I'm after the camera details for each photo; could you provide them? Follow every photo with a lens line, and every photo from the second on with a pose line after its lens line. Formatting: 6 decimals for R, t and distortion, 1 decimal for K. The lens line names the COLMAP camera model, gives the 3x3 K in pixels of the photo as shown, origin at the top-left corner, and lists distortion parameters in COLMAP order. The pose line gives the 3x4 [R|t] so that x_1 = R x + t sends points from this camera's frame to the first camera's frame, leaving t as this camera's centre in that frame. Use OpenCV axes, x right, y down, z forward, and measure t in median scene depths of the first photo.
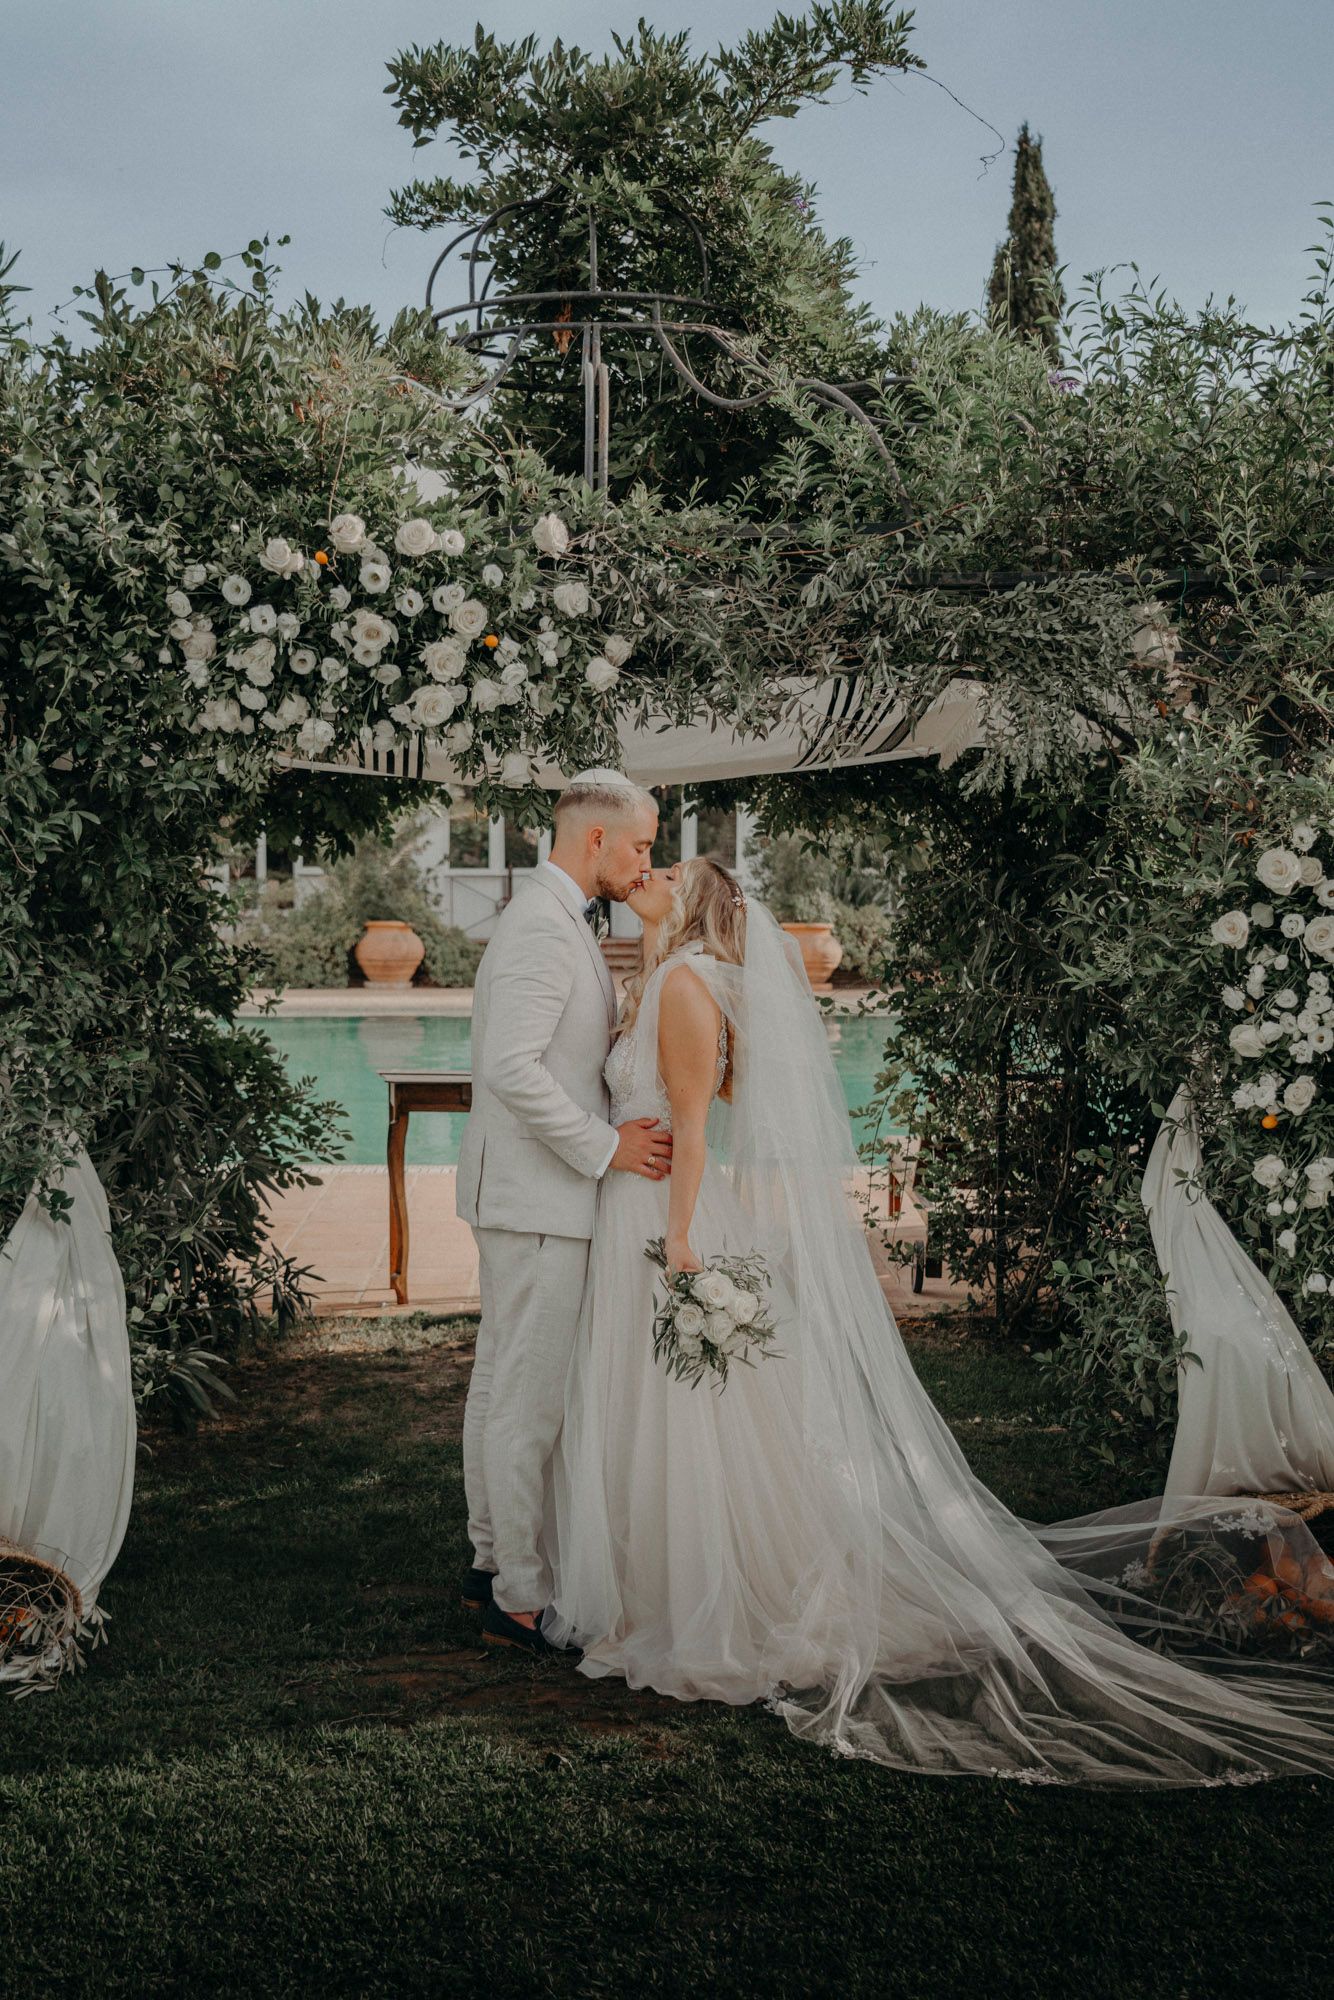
lens RADIAL K [[2411.4, 0, 605.4], [0, 2411.4, 1074.8], [0, 0, 1]] dist [0.099376, 0.005332]
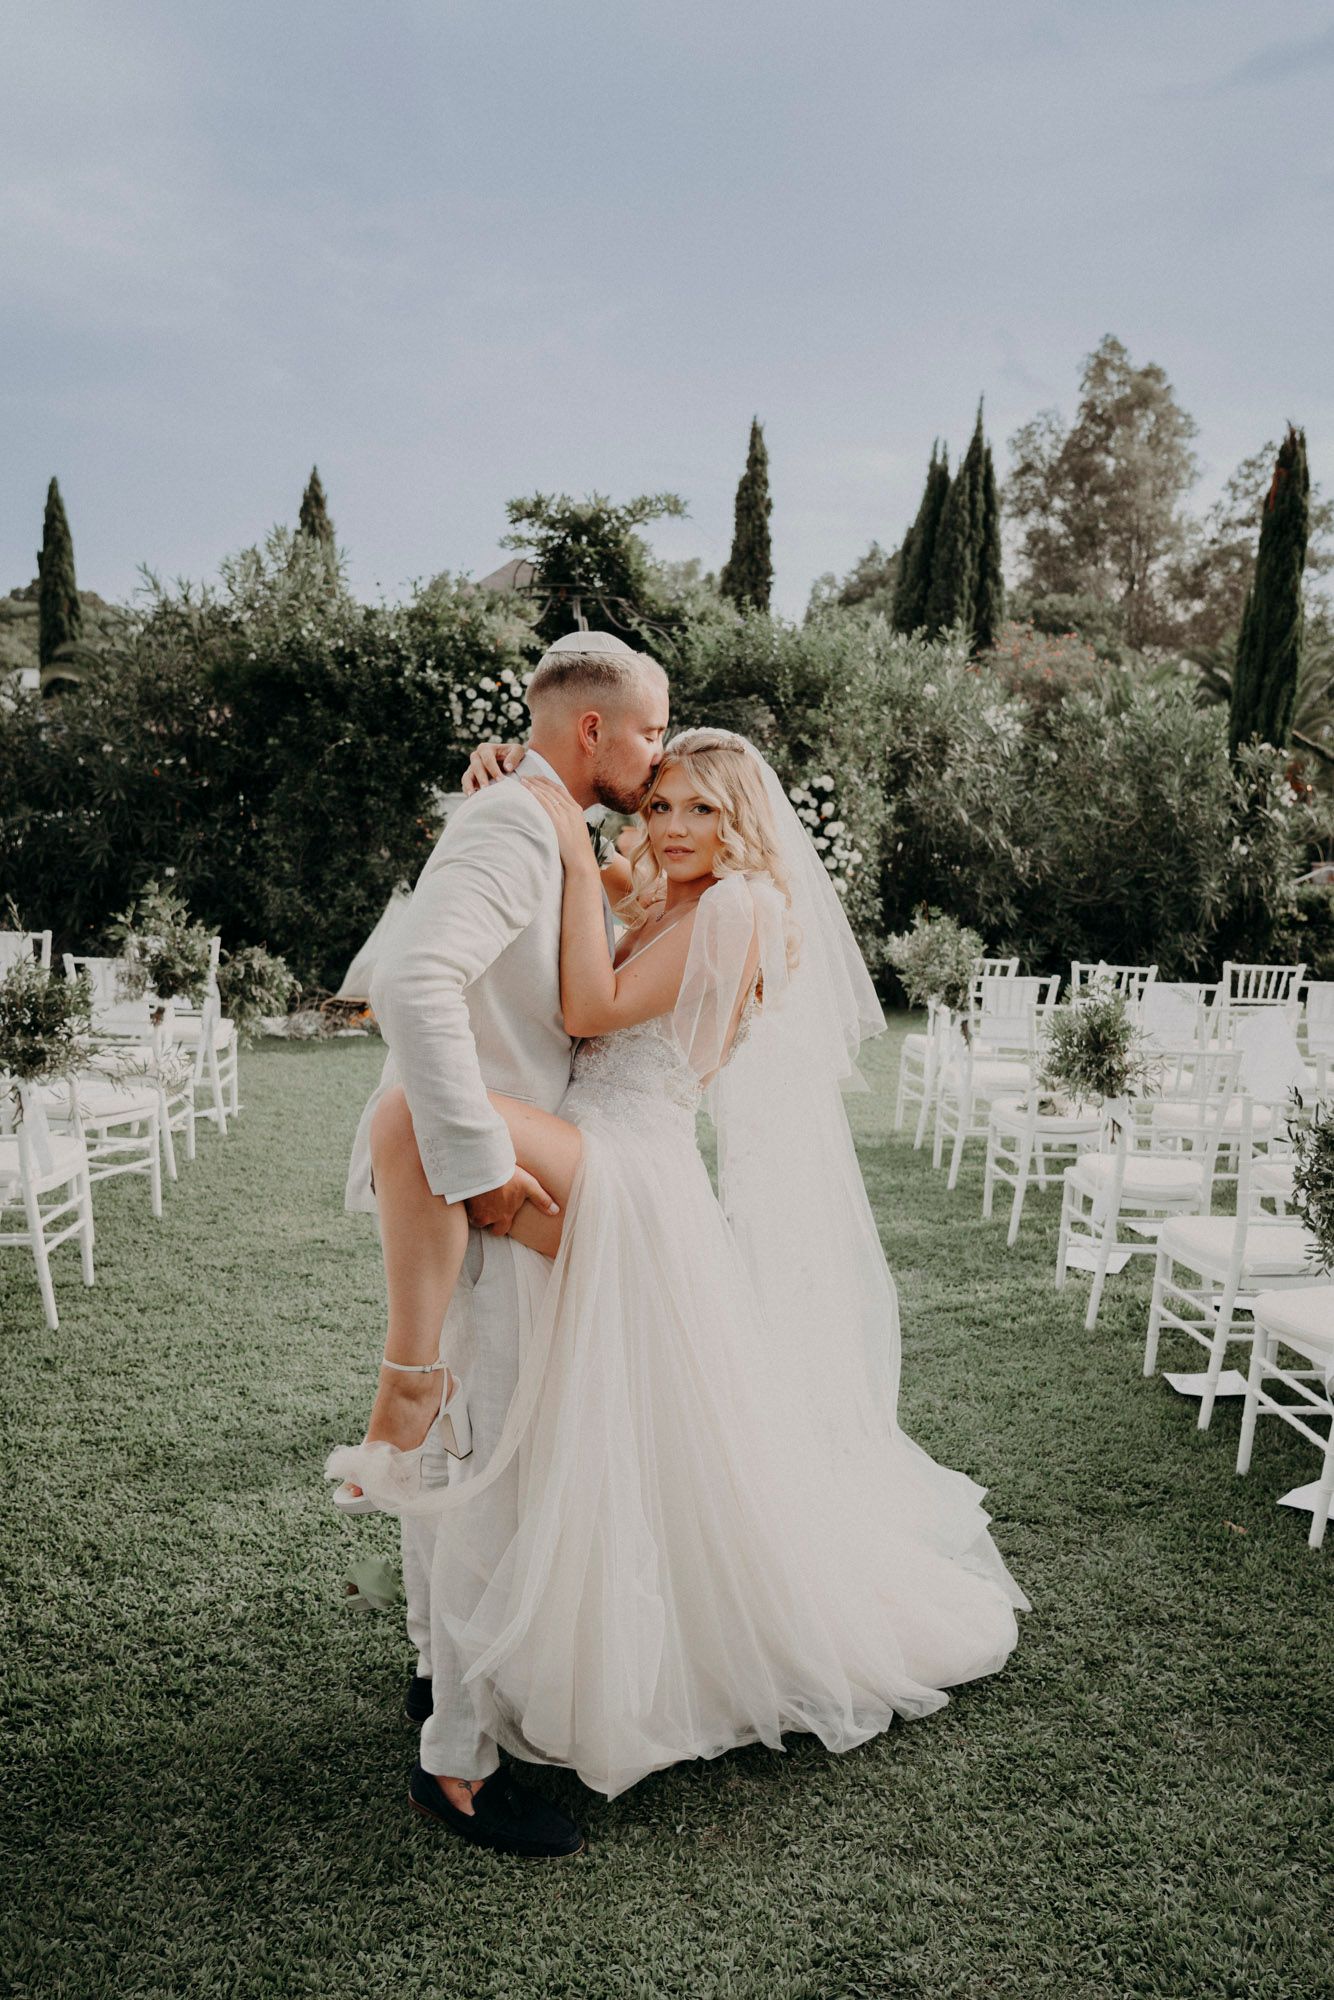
lens RADIAL K [[1465.5, 0, 705.5], [0, 1465.5, 1016.6], [0, 0, 1]] dist [0.023947, 0.001907]
pose [[0.990062, 0.010589, 0.140235, -0.111801], [-0.018861, 0.998151, 0.057789, 0.098591], [-0.139364, -0.059860, 0.988430, -0.917844]]
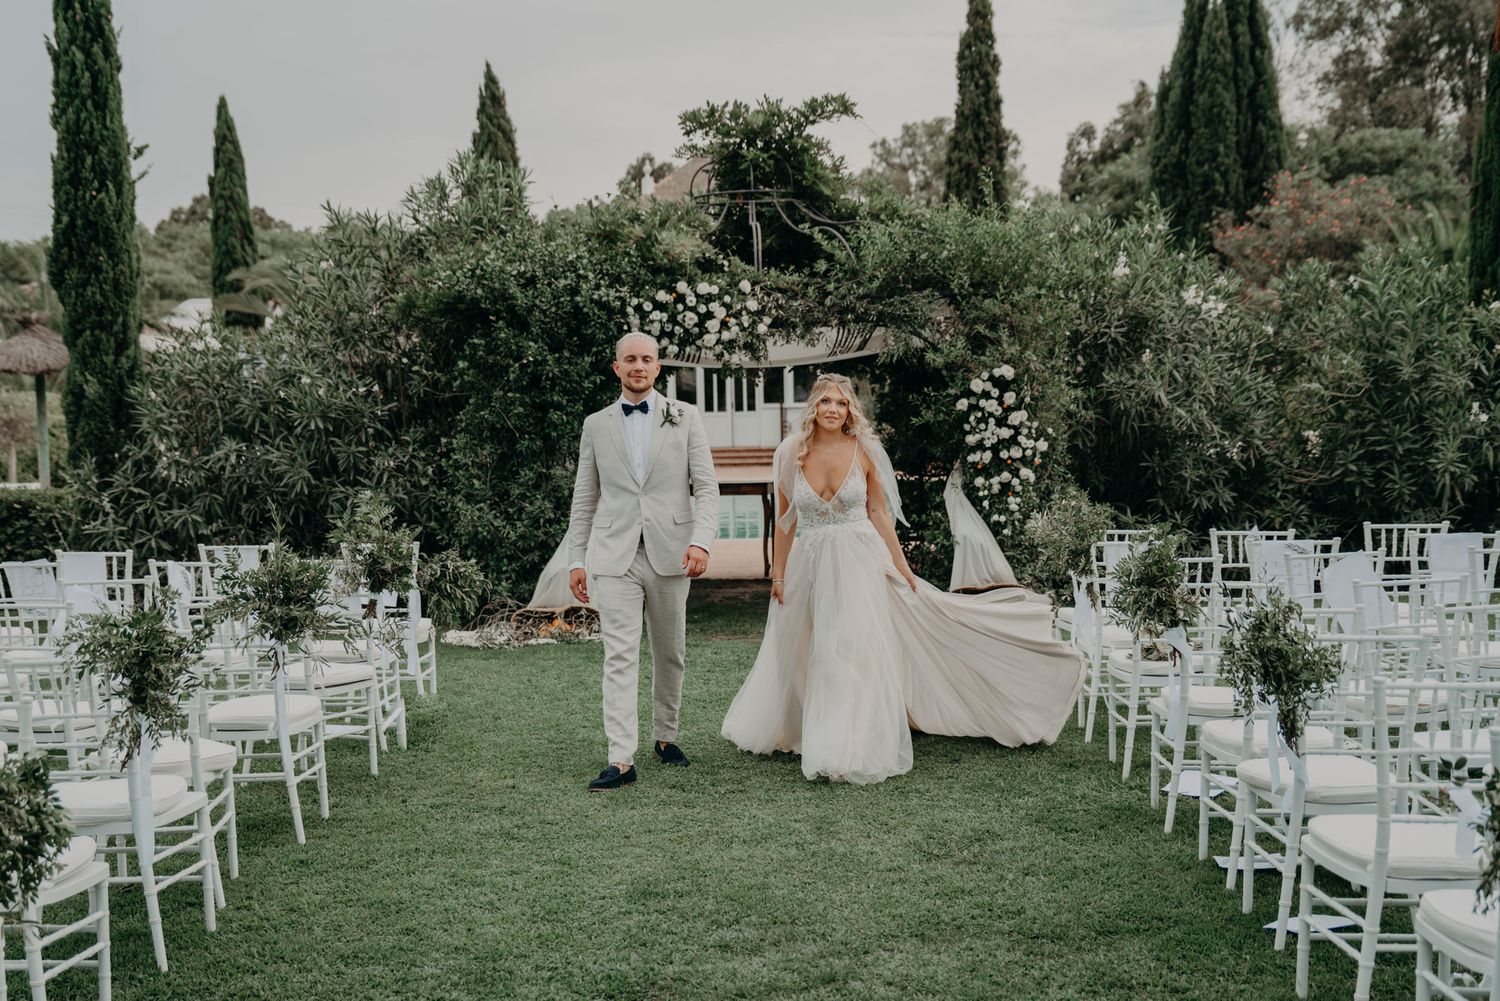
lens RADIAL K [[1808.5, 0, 750.0], [0, 1808.5, 500.5], [0, 0, 1]] dist [0.099376, 0.005332]
pose [[0.999578, -0.026073, 0.012810, -0.053556], [0.026524, 0.998987, -0.036350, 0.143022], [-0.011850, 0.036674, 0.999257, -1.348014]]
